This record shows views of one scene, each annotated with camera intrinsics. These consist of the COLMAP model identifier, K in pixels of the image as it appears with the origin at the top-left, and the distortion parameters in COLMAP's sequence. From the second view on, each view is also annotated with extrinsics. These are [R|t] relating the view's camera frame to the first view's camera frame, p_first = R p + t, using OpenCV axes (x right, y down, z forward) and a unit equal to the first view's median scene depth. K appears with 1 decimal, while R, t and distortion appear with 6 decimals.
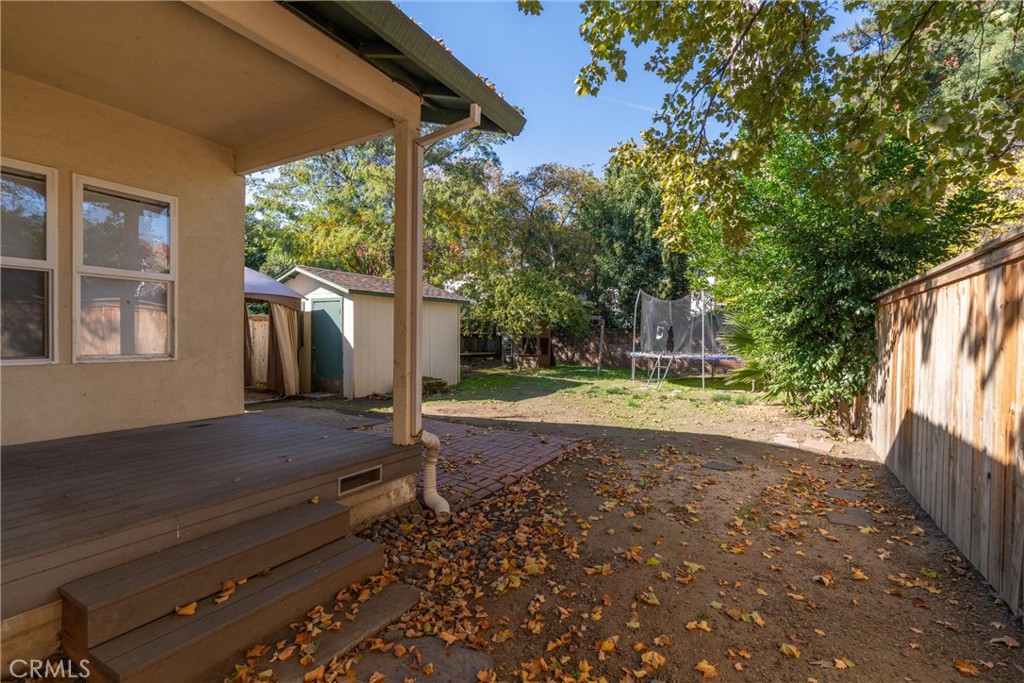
lens RADIAL K [[474.8, 0, 512.0], [0, 474.8, 341.5], [0, 0, 1]] dist [-0.001469, -0.000018]
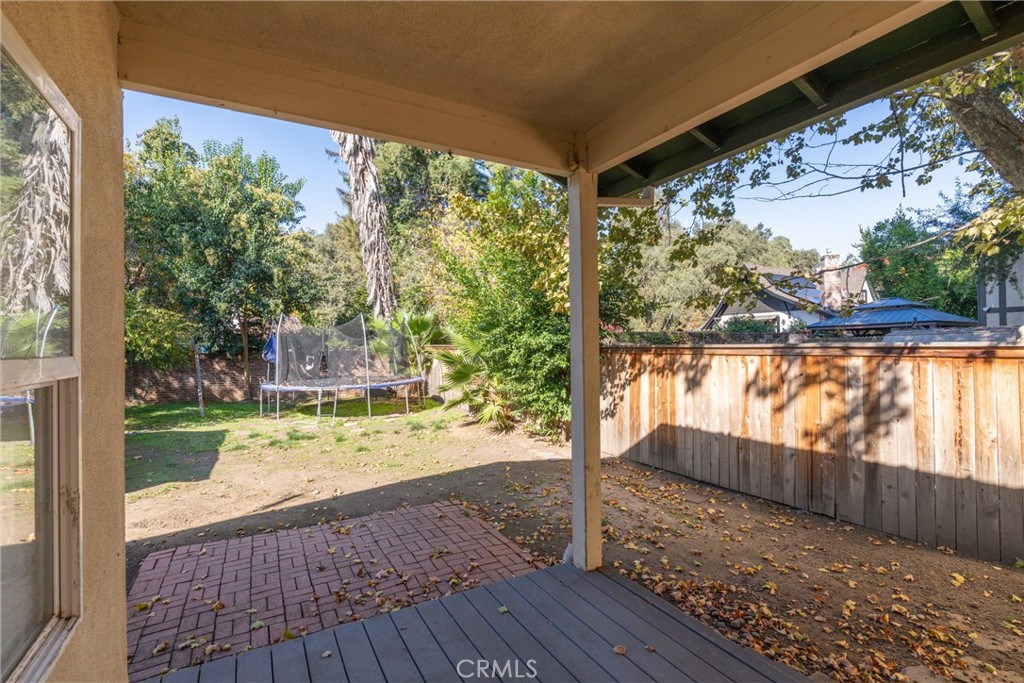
lens RADIAL K [[474.8, 0, 512.0], [0, 474.8, 341.5], [0, 0, 1]] dist [-0.001469, -0.000018]
pose [[0.512899, -0.012123, 0.858364, -0.372665], [0.025015, 0.999687, -0.000828, -0.065879], [-0.858085, 0.021897, 0.513041, 0.255944]]
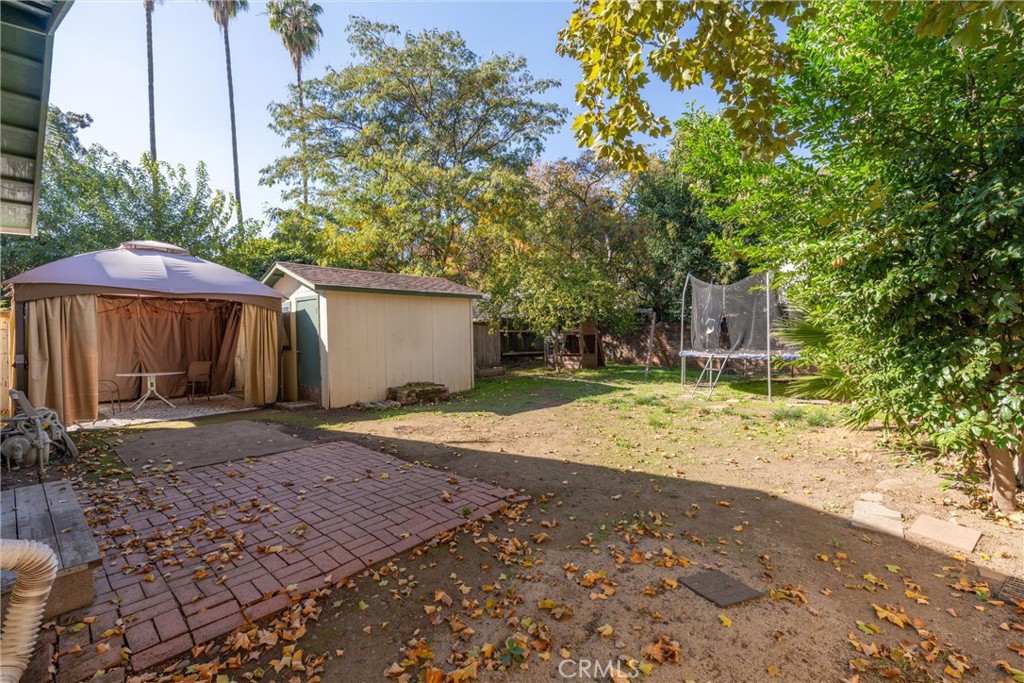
lens RADIAL K [[454.3, 0, 507.1], [0, 454.3, 341.3], [0, 0, 1]] dist [-0.002447, -0.000487]
pose [[0.980746, -0.018138, -0.194446, 0.163170], [0.018812, 0.999822, 0.001620, -0.000725], [0.194381, -0.005246, 0.980912, 0.250486]]
